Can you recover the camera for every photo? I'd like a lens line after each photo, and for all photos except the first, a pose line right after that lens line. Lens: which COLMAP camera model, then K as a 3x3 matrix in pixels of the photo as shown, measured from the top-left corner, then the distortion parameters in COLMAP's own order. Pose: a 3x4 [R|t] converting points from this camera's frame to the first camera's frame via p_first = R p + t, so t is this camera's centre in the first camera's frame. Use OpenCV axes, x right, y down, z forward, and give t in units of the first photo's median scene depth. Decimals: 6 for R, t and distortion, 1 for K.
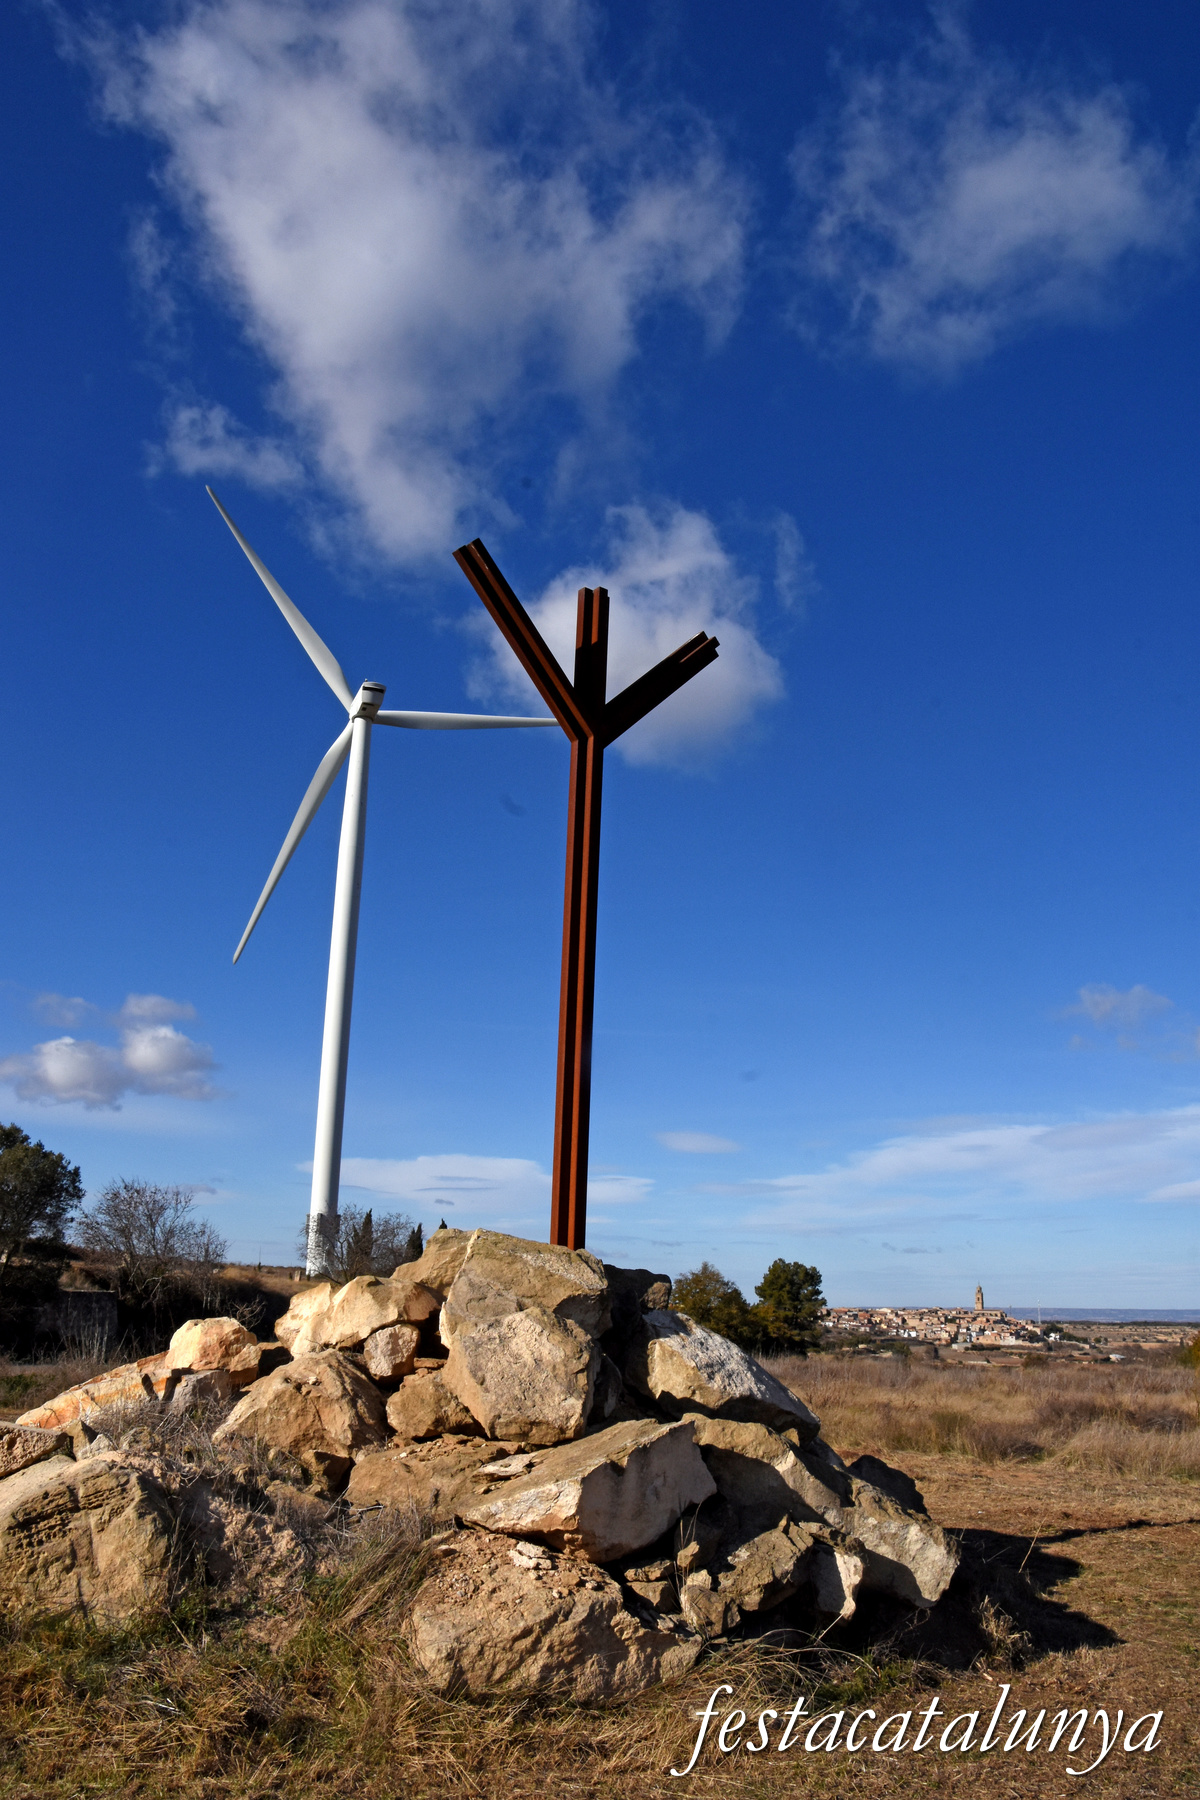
lens RADIAL K [[1409.2, 0, 594.1], [0, 1409.2, 901.2], [0, 0, 1]] dist [-0.101140, 0.003613]
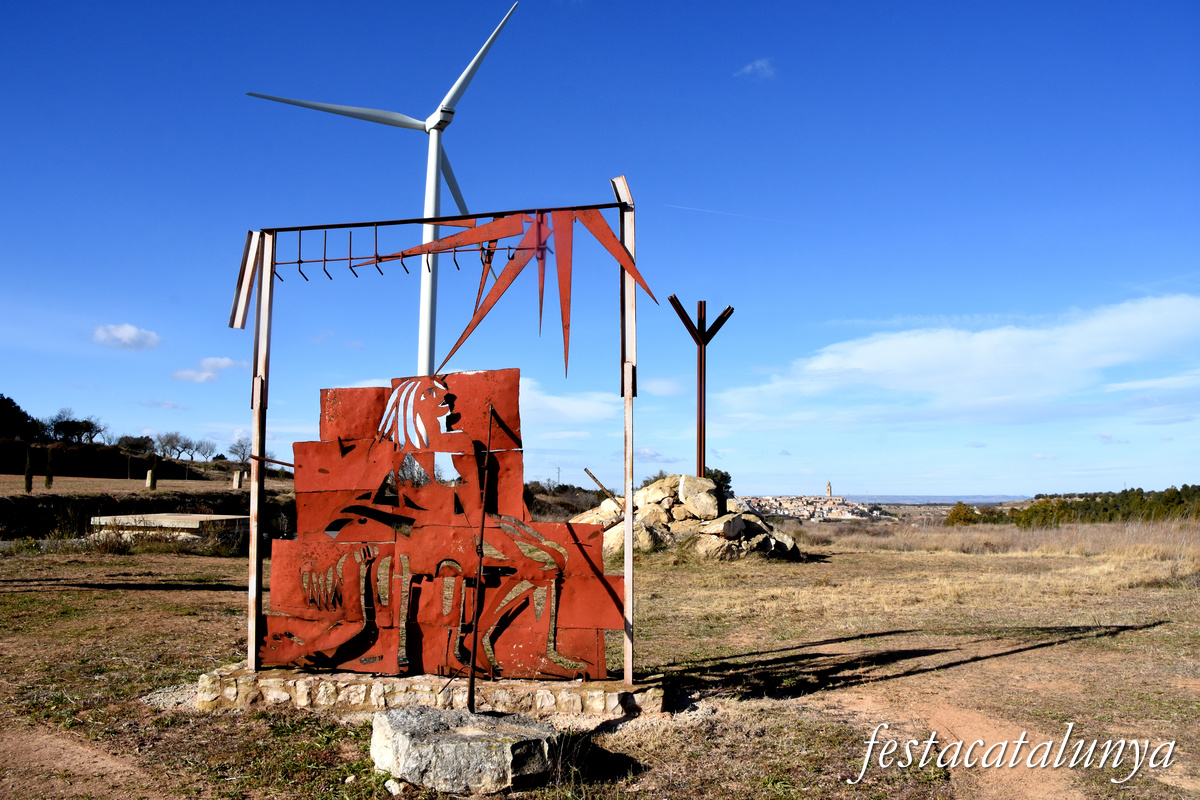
lens RADIAL K [[939.5, 0, 602.0], [0, 939.5, 401.9], [0, 0, 1]] dist [-0.101140, 0.003613]
pose [[0.999521, -0.018179, 0.025044, -0.468158], [0.013400, 0.983711, 0.179256, -0.579602], [-0.027895, -0.178835, 0.983484, -2.045562]]
